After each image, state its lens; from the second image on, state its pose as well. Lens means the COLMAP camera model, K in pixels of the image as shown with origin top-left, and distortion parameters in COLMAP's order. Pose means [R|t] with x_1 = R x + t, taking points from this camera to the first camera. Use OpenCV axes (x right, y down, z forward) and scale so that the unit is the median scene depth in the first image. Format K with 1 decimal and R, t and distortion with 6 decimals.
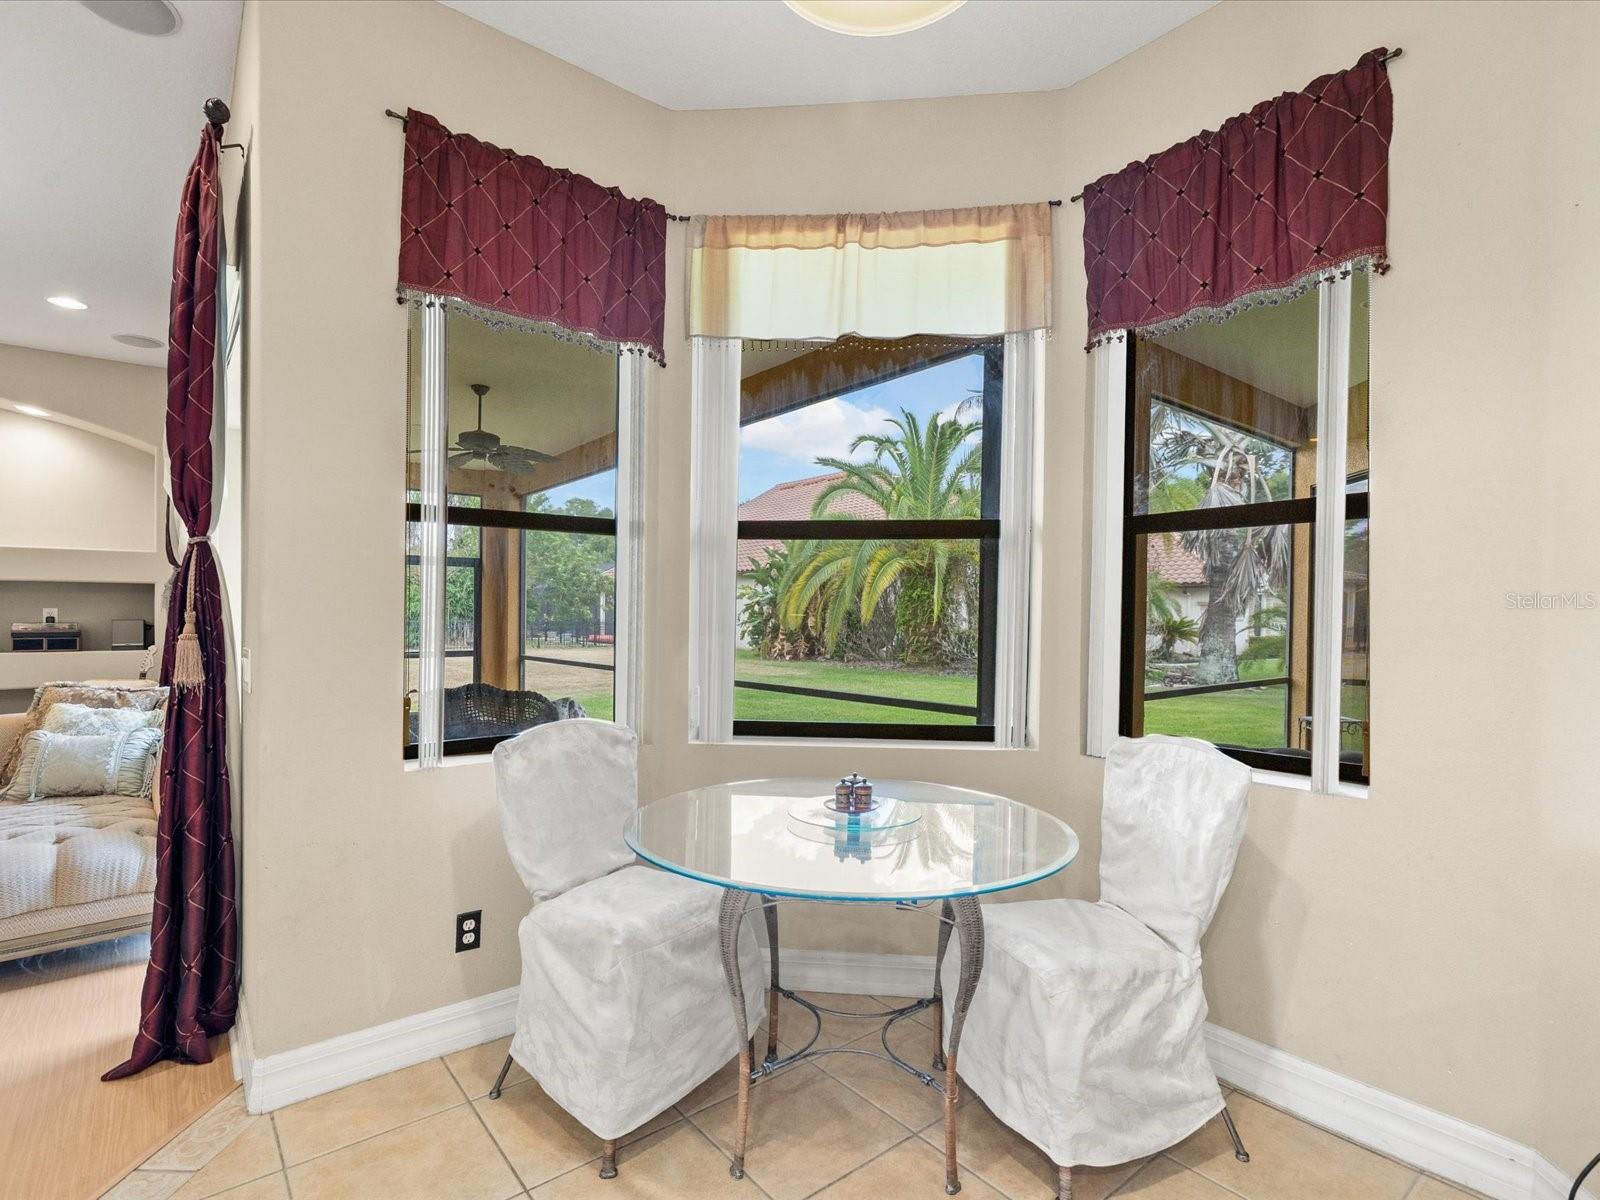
lens RADIAL K [[775.0, 0, 798.9], [0, 775.0, 620.1], [0, 0, 1]] dist [0.007453, 0.002656]
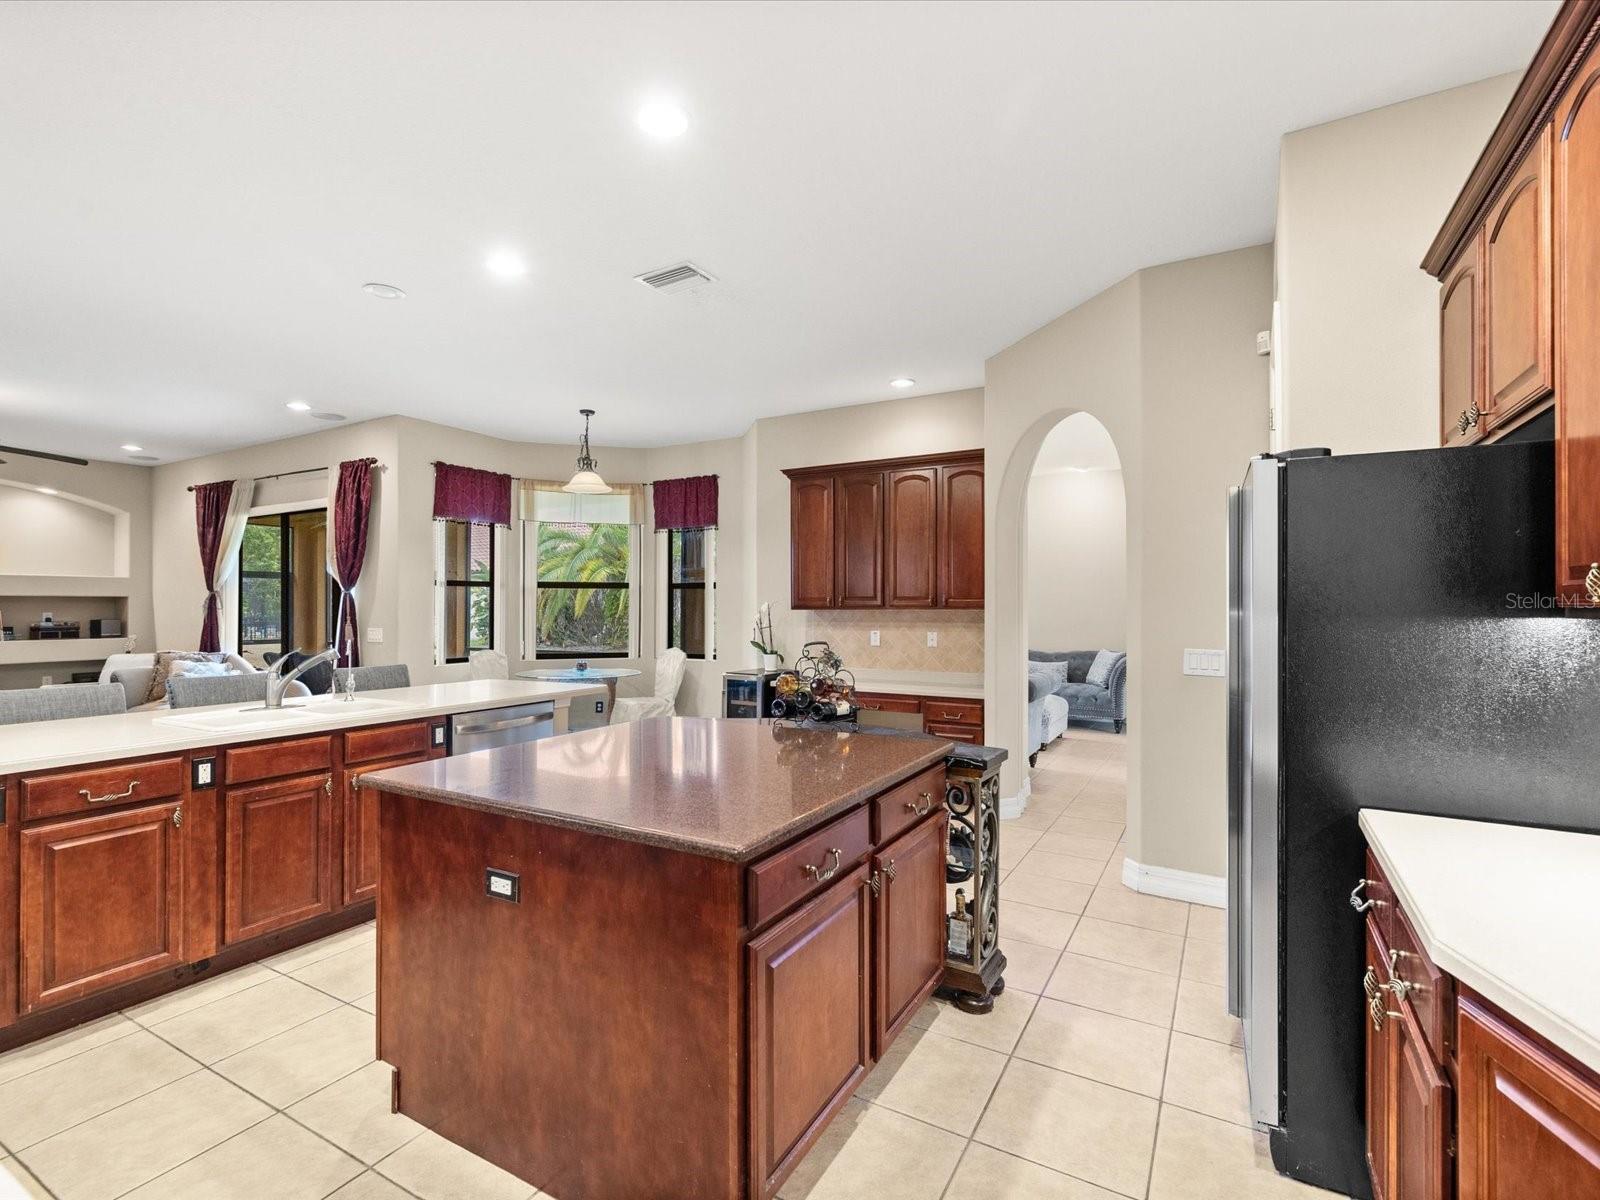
lens RADIAL K [[775.0, 0, 788.8], [0, 775.0, 602.2], [0, 0, 1]] dist [0.007453, 0.002656]
pose [[0.938631, 0.000195, 0.344923, -0.198486], [0.003909, 0.999930, -0.011201, -0.024366], [-0.344900, 0.011862, 0.938564, -2.071438]]
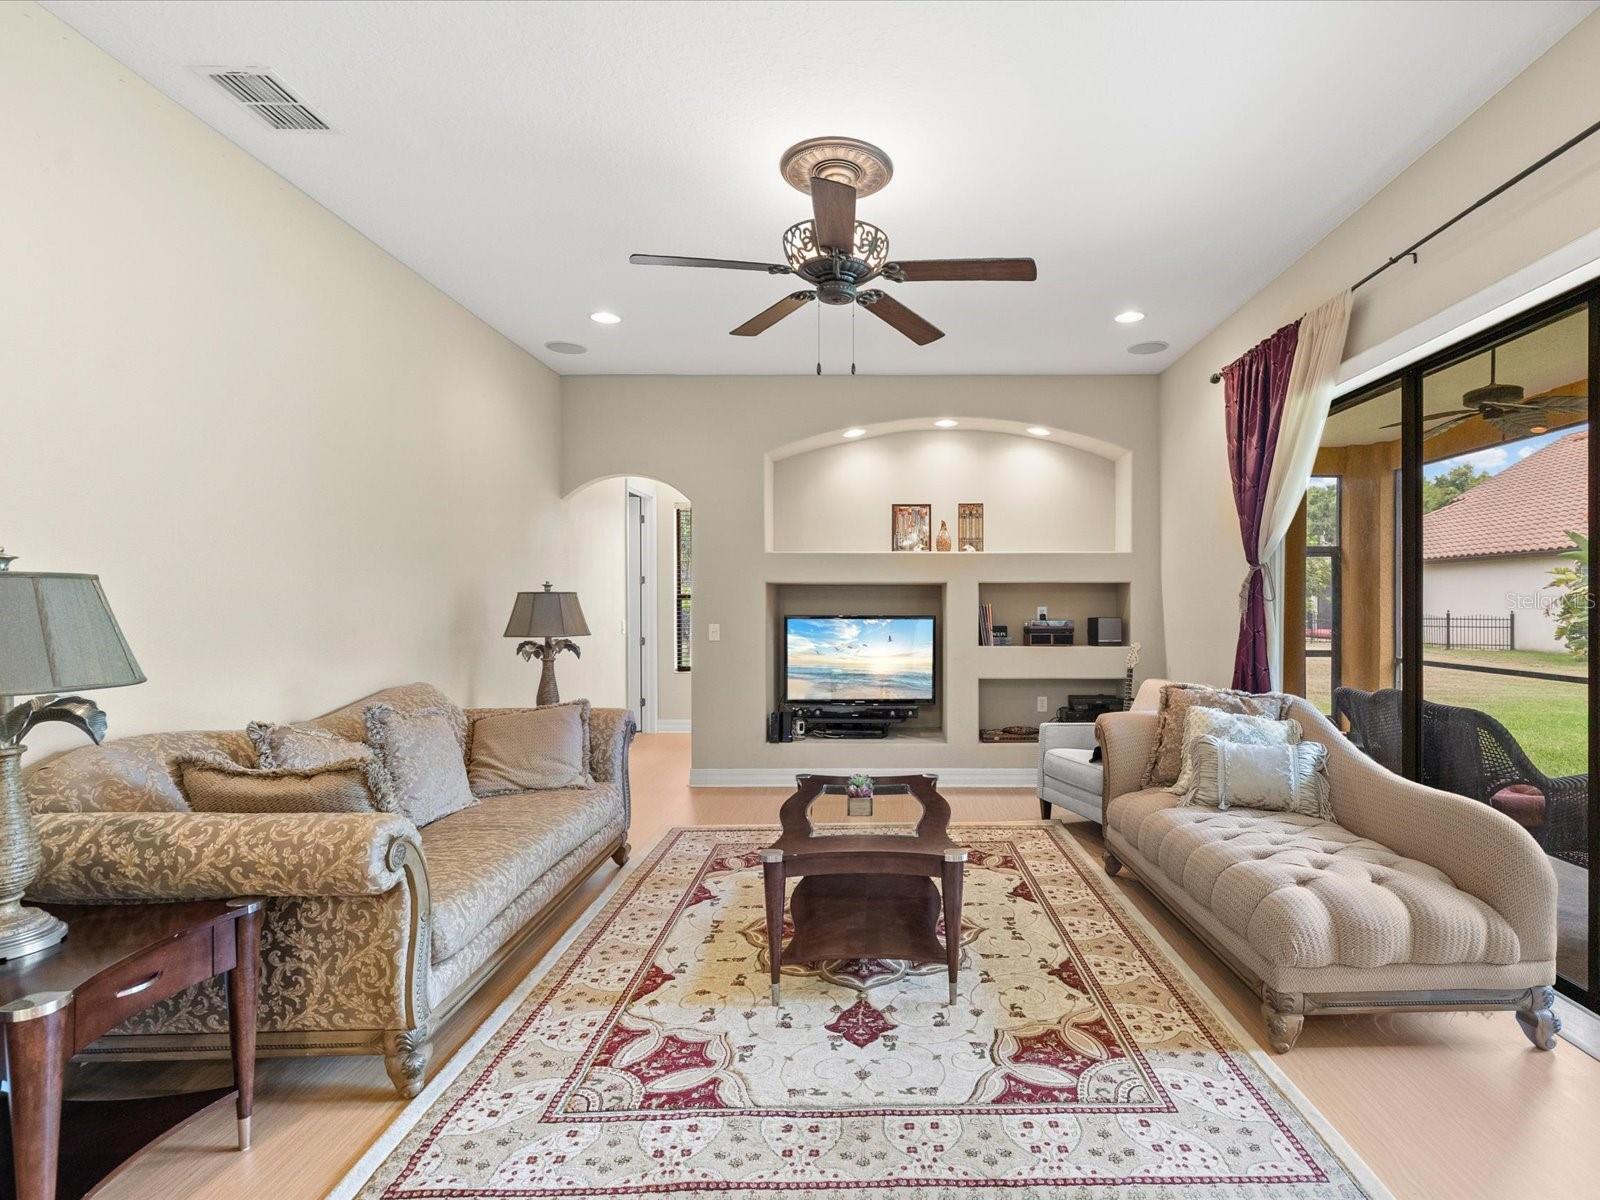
lens RADIAL K [[775.0, 0, 886.9], [0, 775.0, 601.6], [0, 0, 1]] dist [0.007453, 0.002656]
pose [[0.775189, -0.002952, -0.631722, -0.874768], [-0.003967, 0.999947, -0.009540, -0.022723], [0.631716, 0.009901, 0.775136, -0.032607]]
